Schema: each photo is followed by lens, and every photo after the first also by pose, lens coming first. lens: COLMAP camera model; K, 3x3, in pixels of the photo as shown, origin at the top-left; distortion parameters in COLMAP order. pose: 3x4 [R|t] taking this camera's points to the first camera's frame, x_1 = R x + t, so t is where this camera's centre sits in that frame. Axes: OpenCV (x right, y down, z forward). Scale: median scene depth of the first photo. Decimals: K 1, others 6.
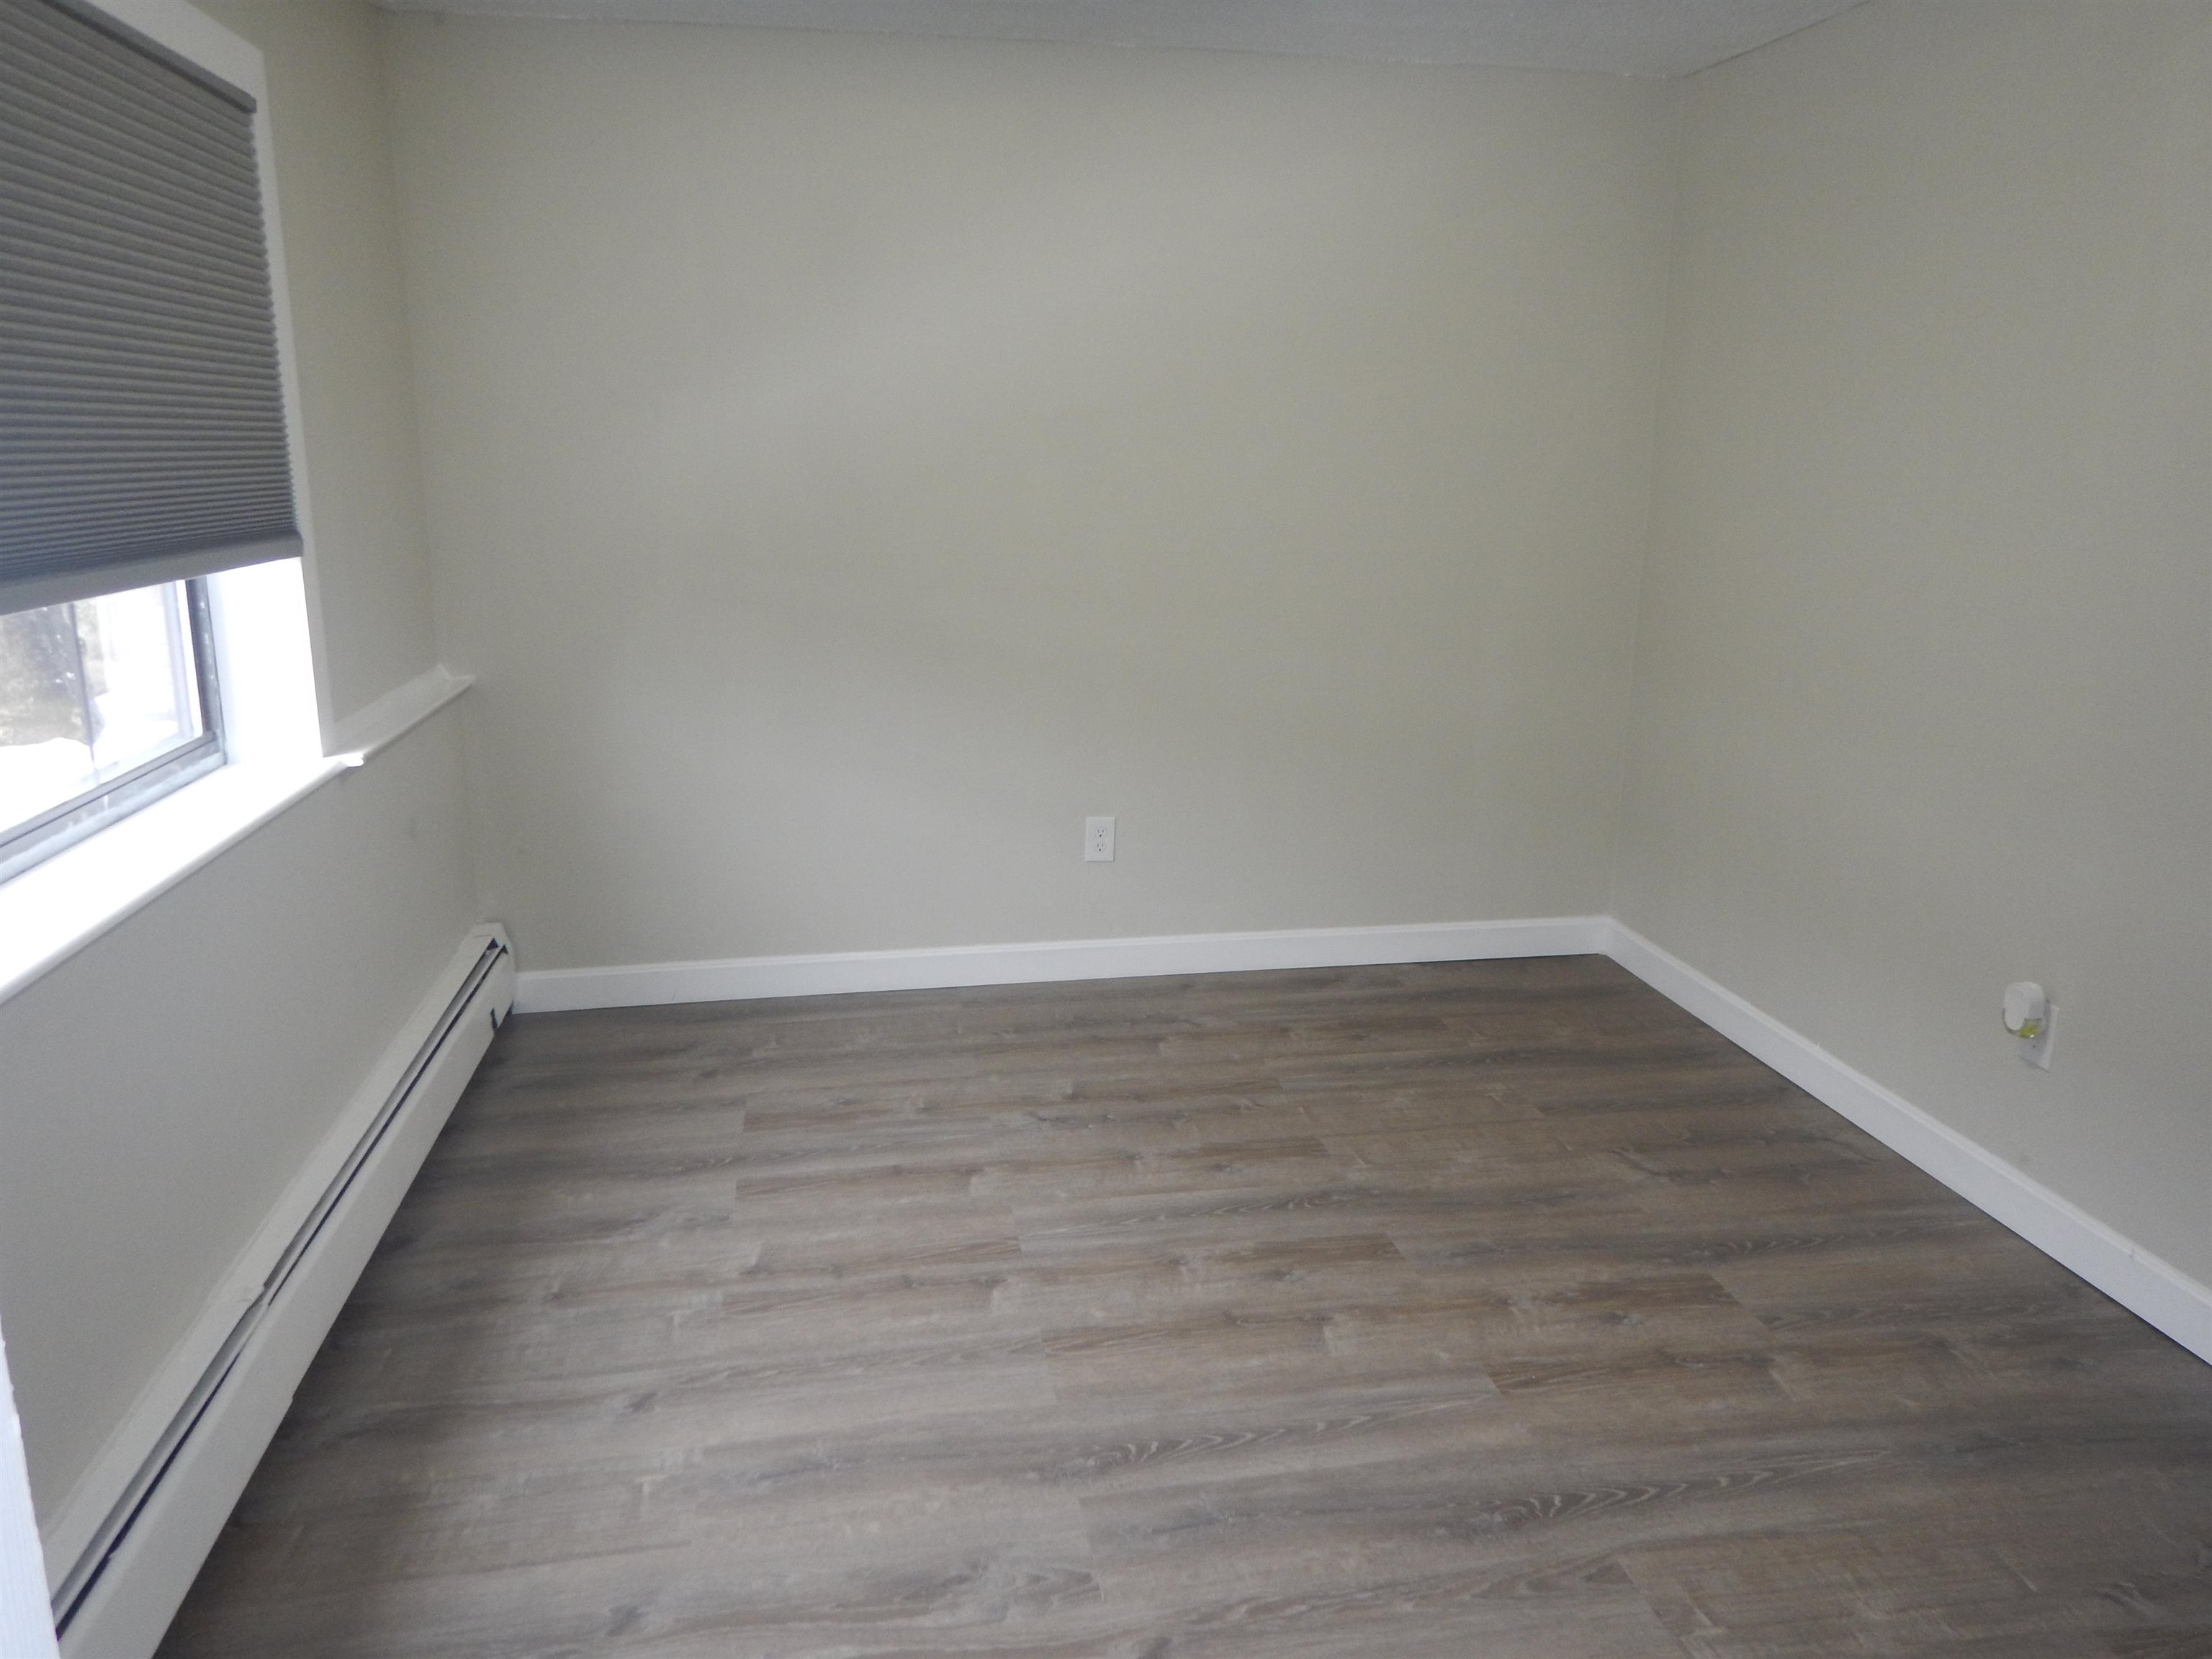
lens RADIAL K [[1617.0, 0, 1090.7], [0, 1617.0, 822.3], [0, 0, 1]] dist [0.057333, -0.000866]
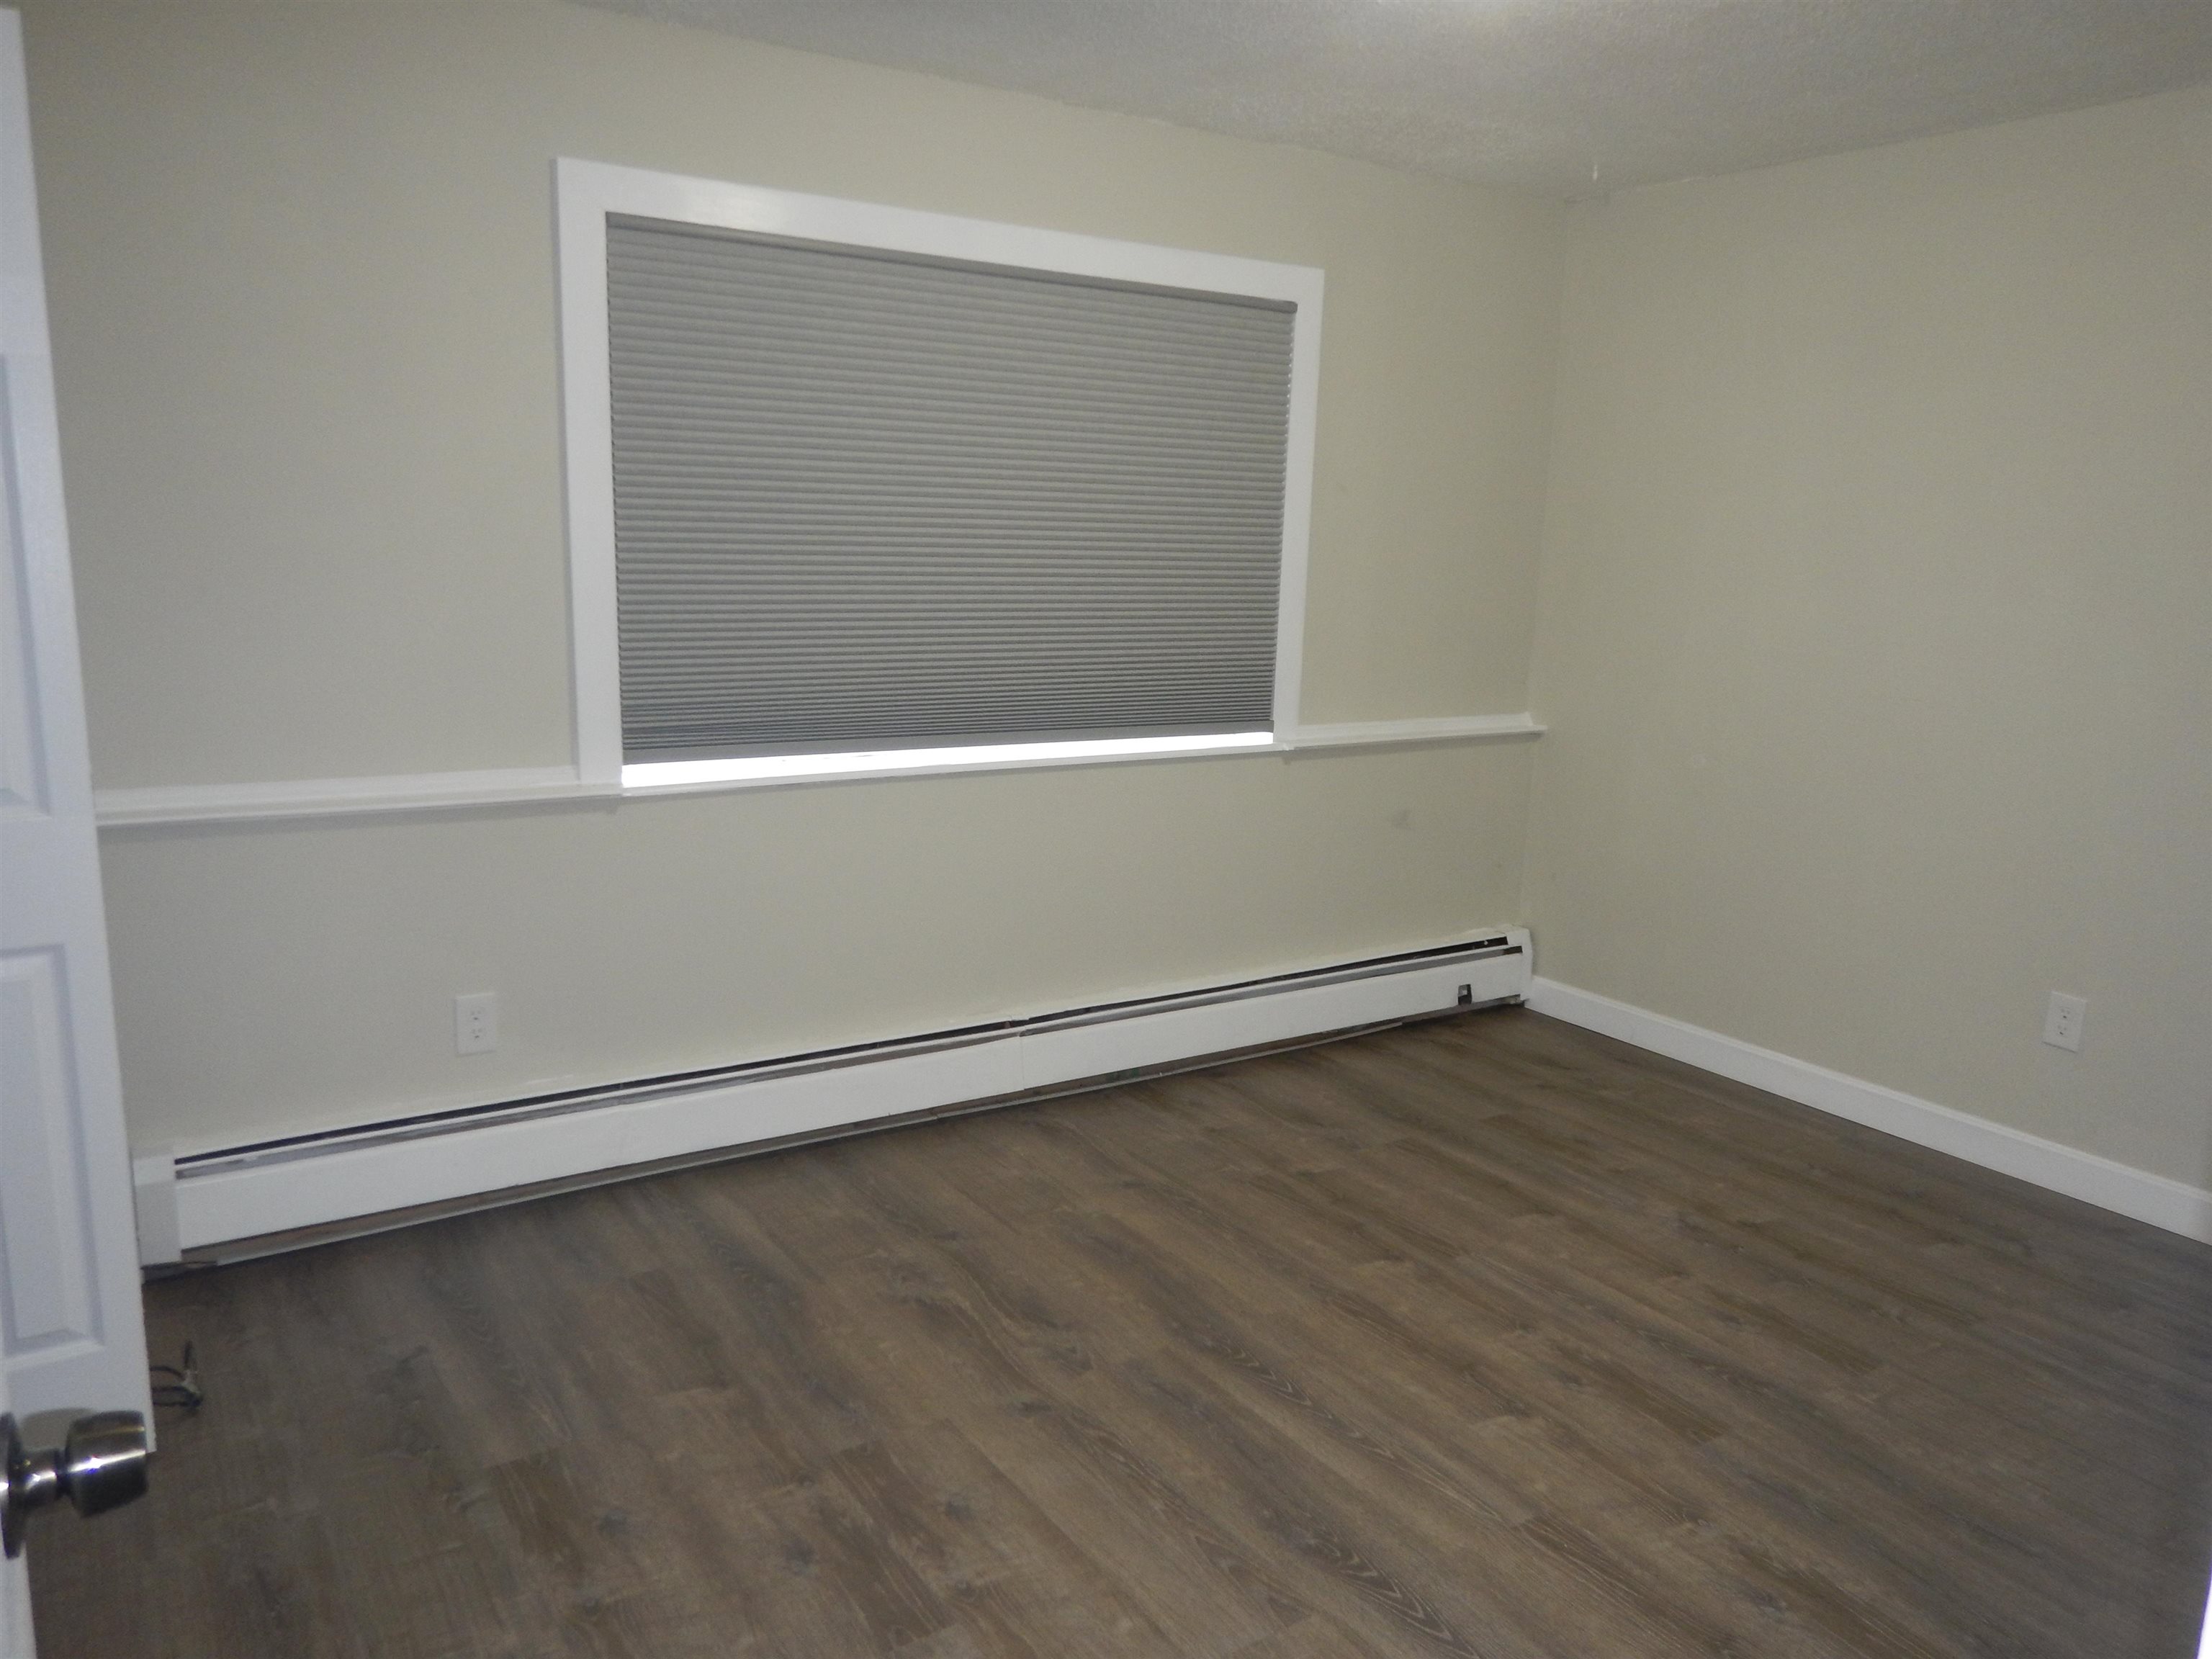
lens RADIAL K [[1560.4, 0, 1039.2], [0, 1560.4, 712.2], [0, 0, 1]] dist [-0.028823, 0.032032]
pose [[0.391271, 0.125036, -0.911742, 0.690247], [-0.250065, 0.967895, 0.025422, -0.043162], [0.885649, 0.218048, 0.409976, 0.228176]]
